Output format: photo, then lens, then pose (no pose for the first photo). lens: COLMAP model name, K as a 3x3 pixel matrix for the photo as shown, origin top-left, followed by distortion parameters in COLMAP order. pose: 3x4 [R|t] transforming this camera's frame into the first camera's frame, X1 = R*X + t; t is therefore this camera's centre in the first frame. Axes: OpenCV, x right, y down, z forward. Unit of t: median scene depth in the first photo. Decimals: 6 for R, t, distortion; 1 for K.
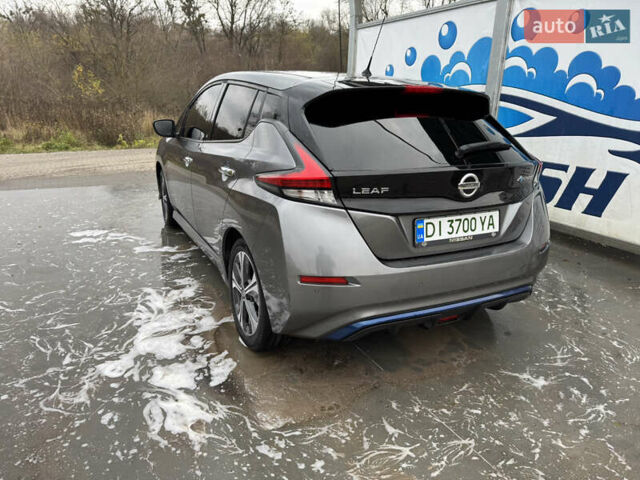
lens RADIAL K [[454.8, 0, 320.0], [0, 454.8, 240.0], [0, 0, 1]] dist [0.013321, -0.001198]
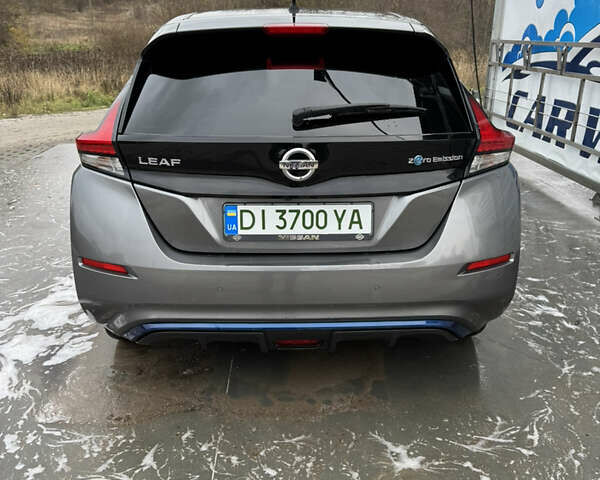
lens RADIAL K [[575.6, 0, 300.0], [0, 575.6, 240.0], [0, 0, 1]] dist [0.026614, -0.023339]
pose [[0.901314, 0.121213, -0.415862, 0.697807], [-0.107037, 0.992601, 0.057330, -0.051405], [0.419734, -0.007160, 0.907619, 0.169687]]
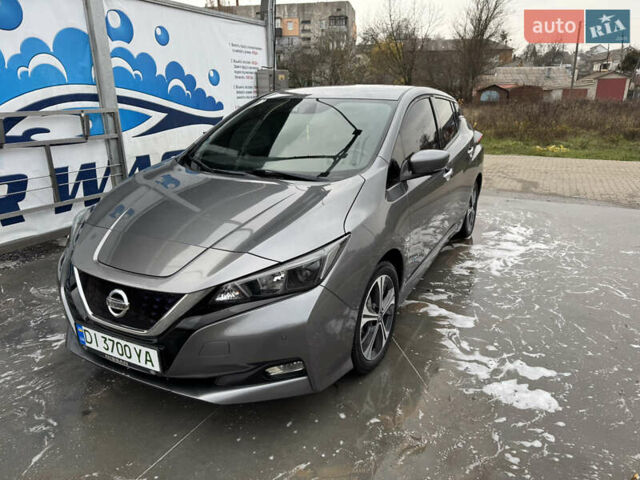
lens RADIAL K [[454.8, 0, 320.0], [0, 454.8, 240.0], [0, 0, 1]] dist [0.013321, -0.001198]
pose [[-0.577615, -0.277092, 0.767842, -1.510452], [0.232791, 0.845653, 0.480291, -0.964711], [-0.782413, 0.456170, -0.423957, 2.754759]]
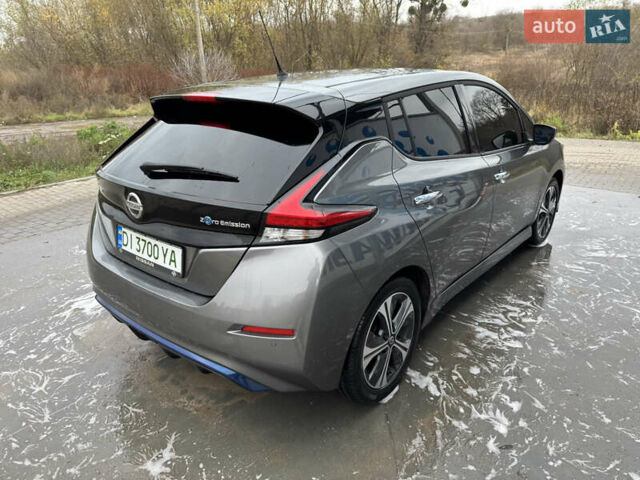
lens RADIAL K [[463.2, 0, 320.0], [0, 463.2, 240.0], [0, 0, 1]] dist [0.003561, -0.001039]
pose [[0.400029, 0.289356, -0.869626, 1.271201], [-0.254582, 0.946594, 0.197858, -0.323259], [0.880435, 0.142242, 0.452330, 0.883371]]
